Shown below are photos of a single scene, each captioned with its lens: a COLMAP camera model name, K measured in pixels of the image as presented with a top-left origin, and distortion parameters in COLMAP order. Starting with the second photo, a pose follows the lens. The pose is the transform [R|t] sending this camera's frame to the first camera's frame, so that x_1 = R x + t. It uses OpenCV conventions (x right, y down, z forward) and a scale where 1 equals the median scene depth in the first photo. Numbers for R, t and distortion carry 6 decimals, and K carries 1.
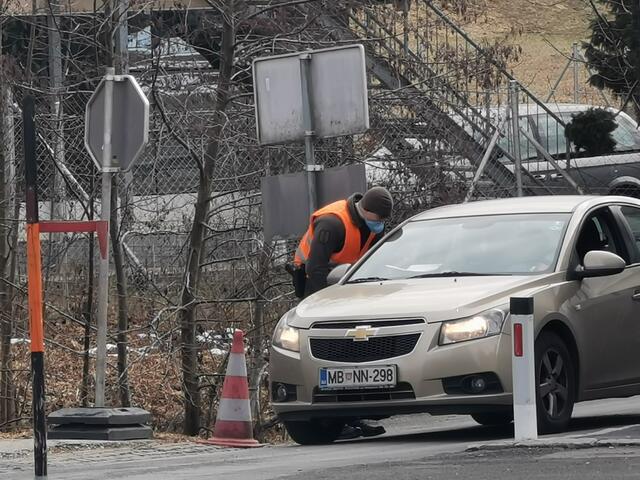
lens RADIAL K [[2230.0, 0, 320.6], [0, 2230.0, 240.8], [0, 0, 1]] dist [0.130571, 0.000000]
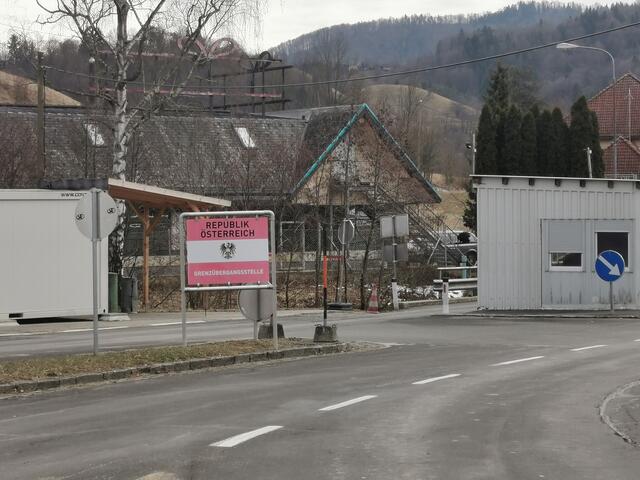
lens RADIAL K [[2230.0, 0, 320.3], [0, 2230.0, 239.6], [0, 0, 1]] dist [0.130571, 0.000000]
pose [[0.994985, 0.027736, -0.096106, 0.249677], [-0.024883, 0.999217, 0.030759, -0.161736], [0.096884, -0.028213, 0.994896, -3.007462]]
